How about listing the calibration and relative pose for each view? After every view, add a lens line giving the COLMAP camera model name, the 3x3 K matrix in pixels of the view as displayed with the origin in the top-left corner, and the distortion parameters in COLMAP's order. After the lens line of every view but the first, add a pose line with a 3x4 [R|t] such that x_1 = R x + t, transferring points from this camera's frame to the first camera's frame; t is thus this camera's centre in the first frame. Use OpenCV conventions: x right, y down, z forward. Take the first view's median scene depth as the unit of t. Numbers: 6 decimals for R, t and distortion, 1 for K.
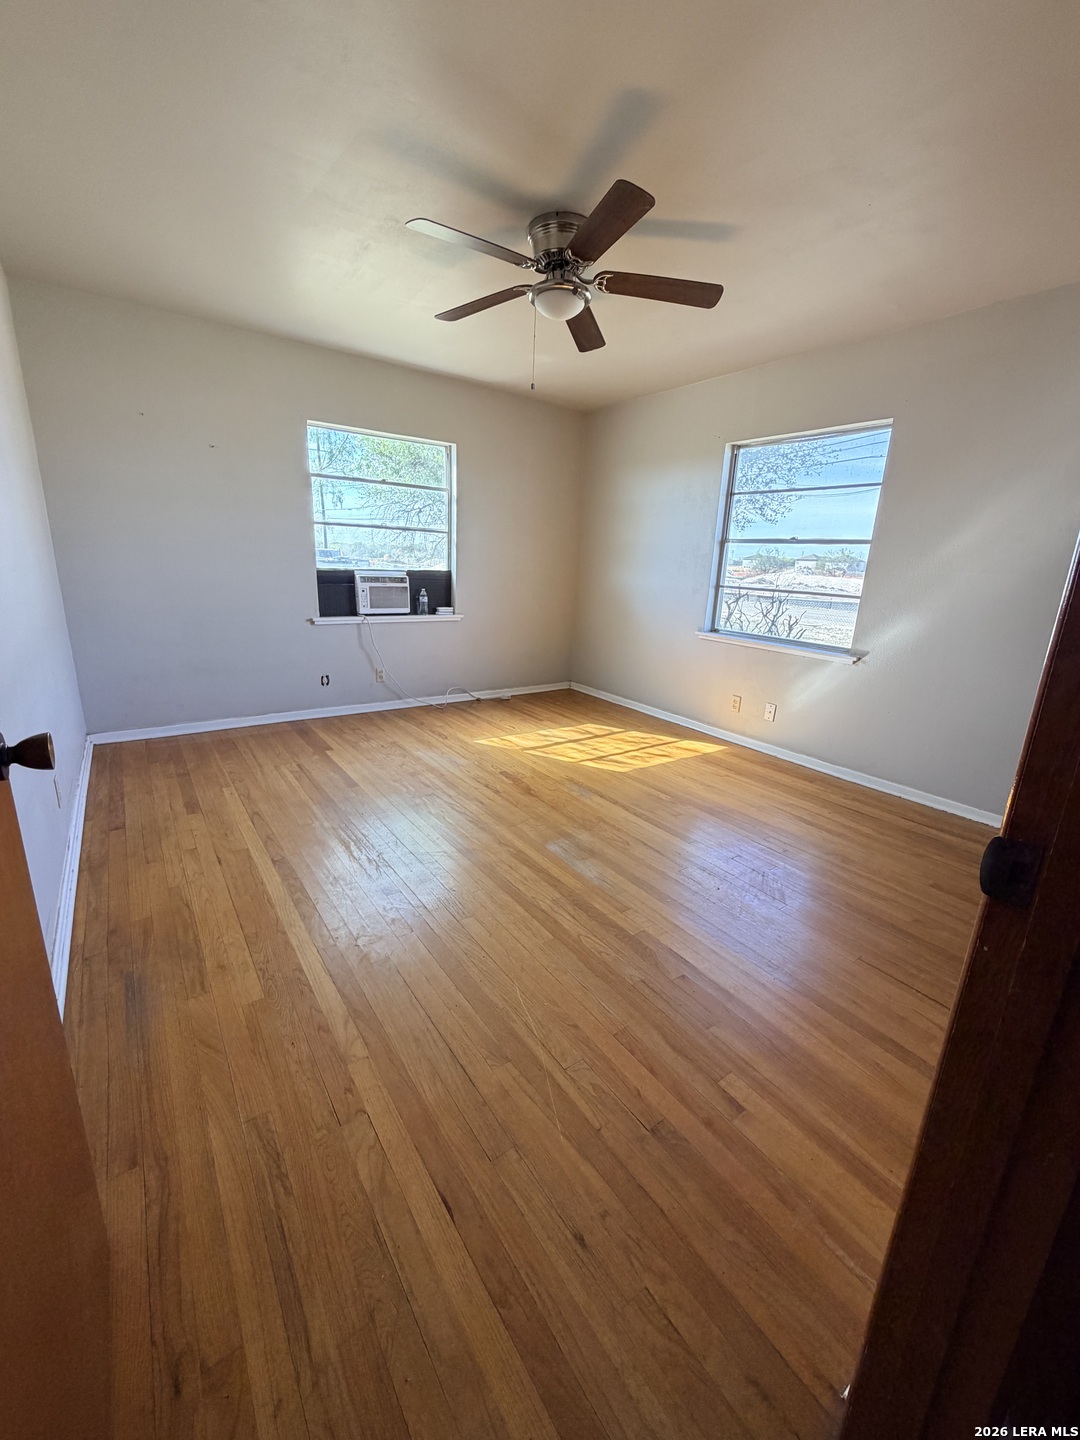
lens RADIAL K [[576.0, 0, 540.5], [0, 576.0, 716.8], [0, 0, 1]] dist [-0.000747, -0.000095]
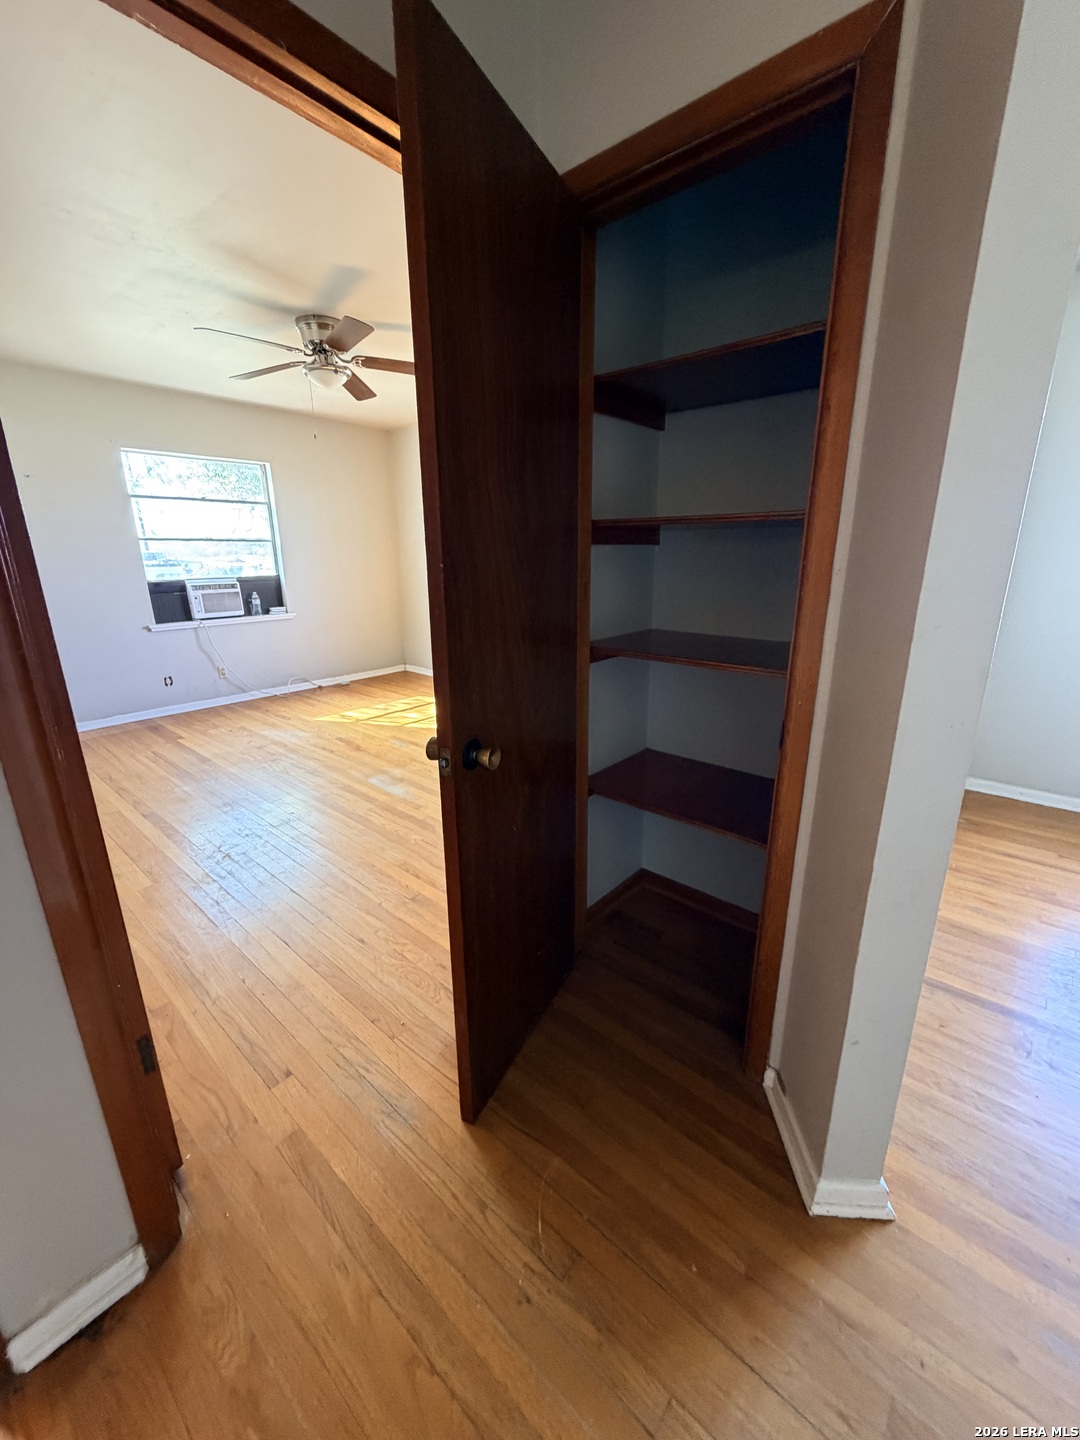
lens RADIAL K [[576.0, 0, 540.5], [0, 576.0, 716.8], [0, 0, 1]] dist [-0.000747, -0.000095]
pose [[0.971055, -0.110171, 0.211929, 0.090405], [0.105703, 0.993872, 0.032334, 0.051590], [-0.214193, -0.008996, 0.976750, -0.271052]]
